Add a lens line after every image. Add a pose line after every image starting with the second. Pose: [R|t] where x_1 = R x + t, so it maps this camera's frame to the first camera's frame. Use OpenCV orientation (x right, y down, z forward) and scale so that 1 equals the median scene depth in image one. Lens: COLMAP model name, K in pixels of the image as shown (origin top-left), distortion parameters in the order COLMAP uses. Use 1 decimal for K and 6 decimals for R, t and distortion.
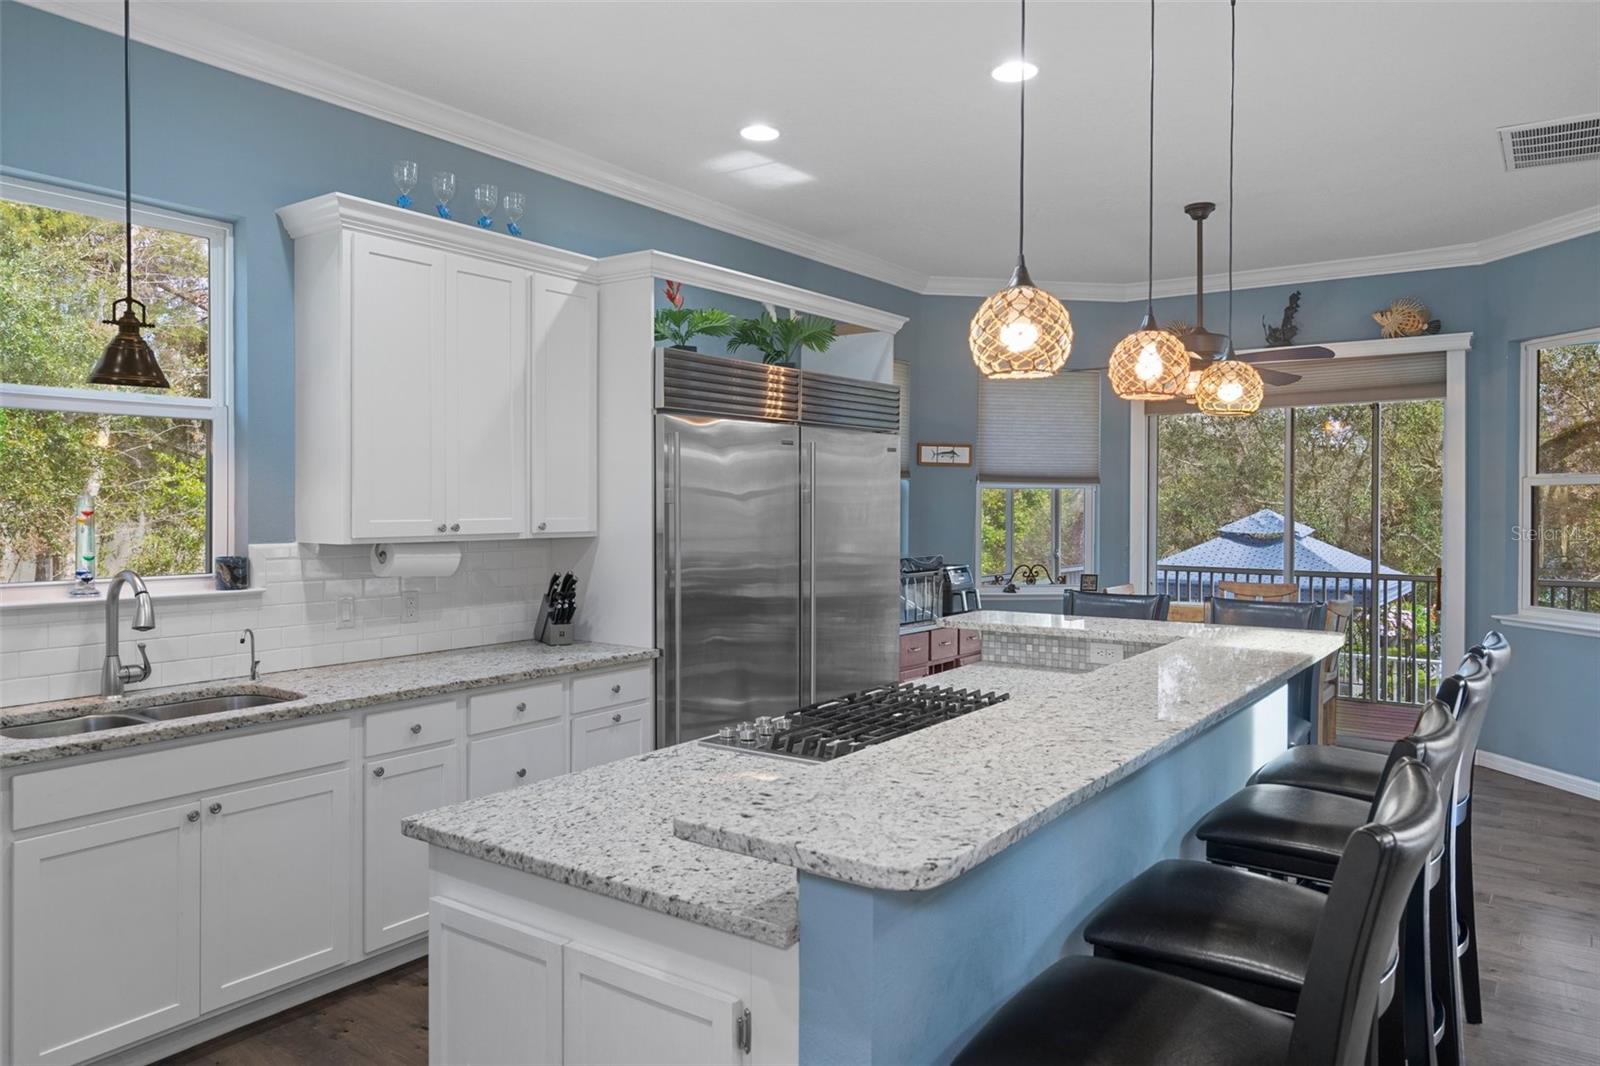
lens RADIAL K [[1066.5, 0, 796.3], [0, 1066.5, 500.8], [0, 0, 1]] dist [0.000684, -0.000472]
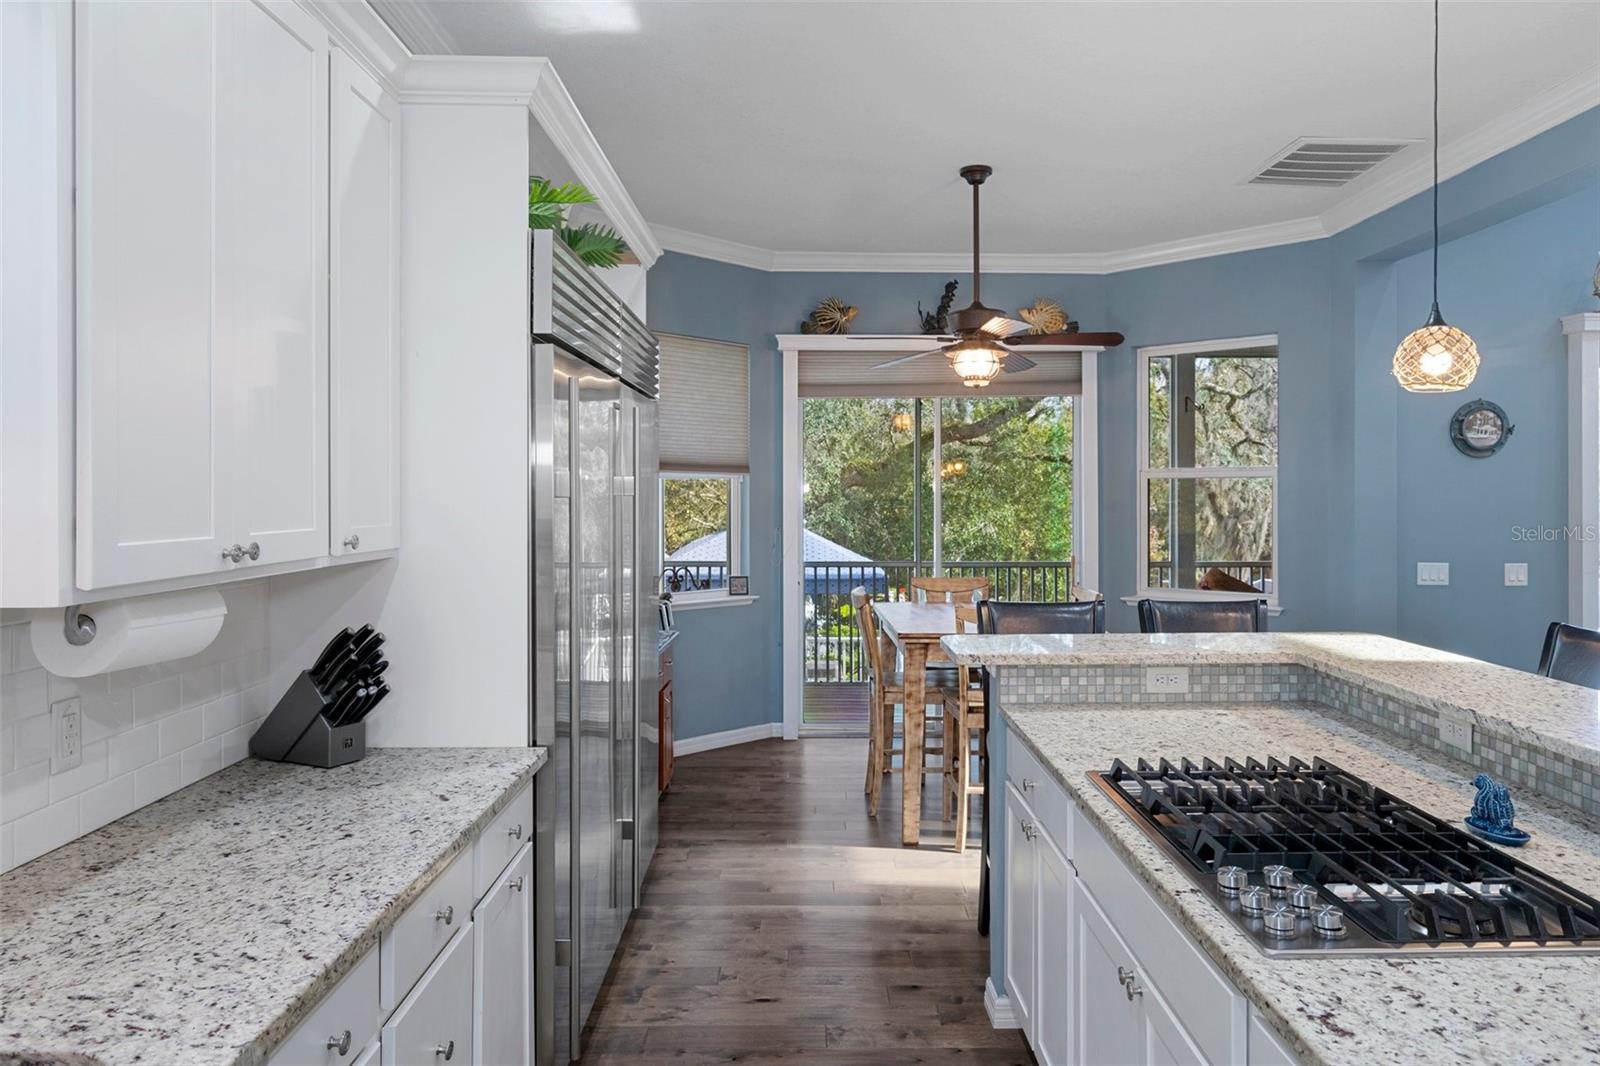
lens RADIAL K [[1066.5, 0, 796.3], [0, 1066.5, 500.8], [0, 0, 1]] dist [0.000684, -0.000472]
pose [[0.811498, -0.006826, 0.584316, -0.385347], [0.004033, 0.999973, 0.006081, 0.001451], [-0.584342, -0.002578, 0.811504, 0.479663]]
